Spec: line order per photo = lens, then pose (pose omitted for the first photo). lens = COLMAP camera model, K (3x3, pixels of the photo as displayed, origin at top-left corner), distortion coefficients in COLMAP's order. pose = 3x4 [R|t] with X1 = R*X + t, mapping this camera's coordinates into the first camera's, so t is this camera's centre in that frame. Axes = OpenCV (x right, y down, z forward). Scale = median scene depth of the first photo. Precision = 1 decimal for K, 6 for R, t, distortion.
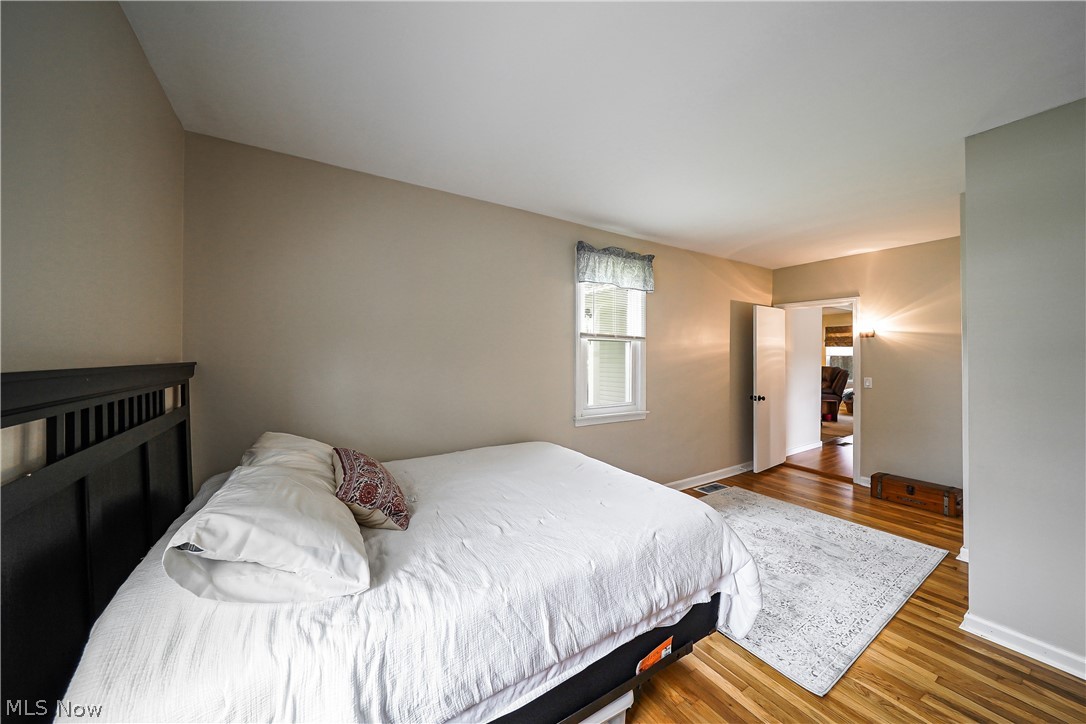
lens RADIAL K [[379.0, 0, 543.2], [0, 379.0, 360.2], [0, 0, 1]] dist [-0.002027, -0.000077]
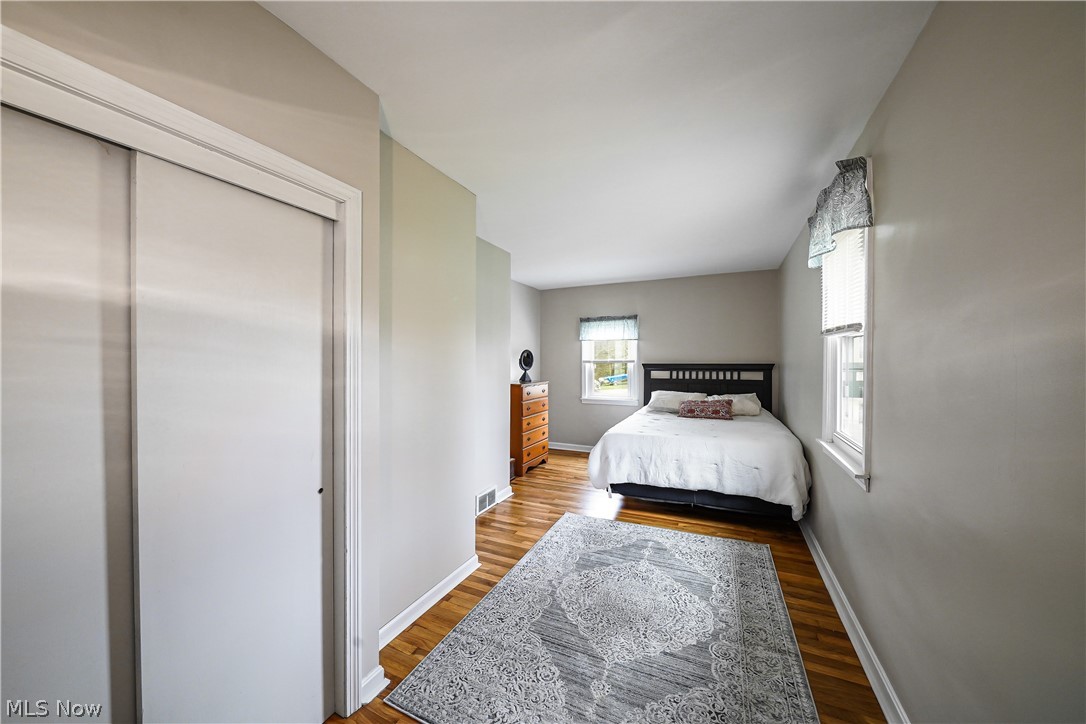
lens RADIAL K [[379.0, 0, 544.0], [0, 379.0, 361.3], [0, 0, 1]] dist [-0.002027, -0.000077]
pose [[-0.844213, 0.003703, -0.535994, 1.545544], [-0.000936, 0.999964, 0.008382, -0.040099], [0.536006, 0.007578, -0.844180, 2.139045]]
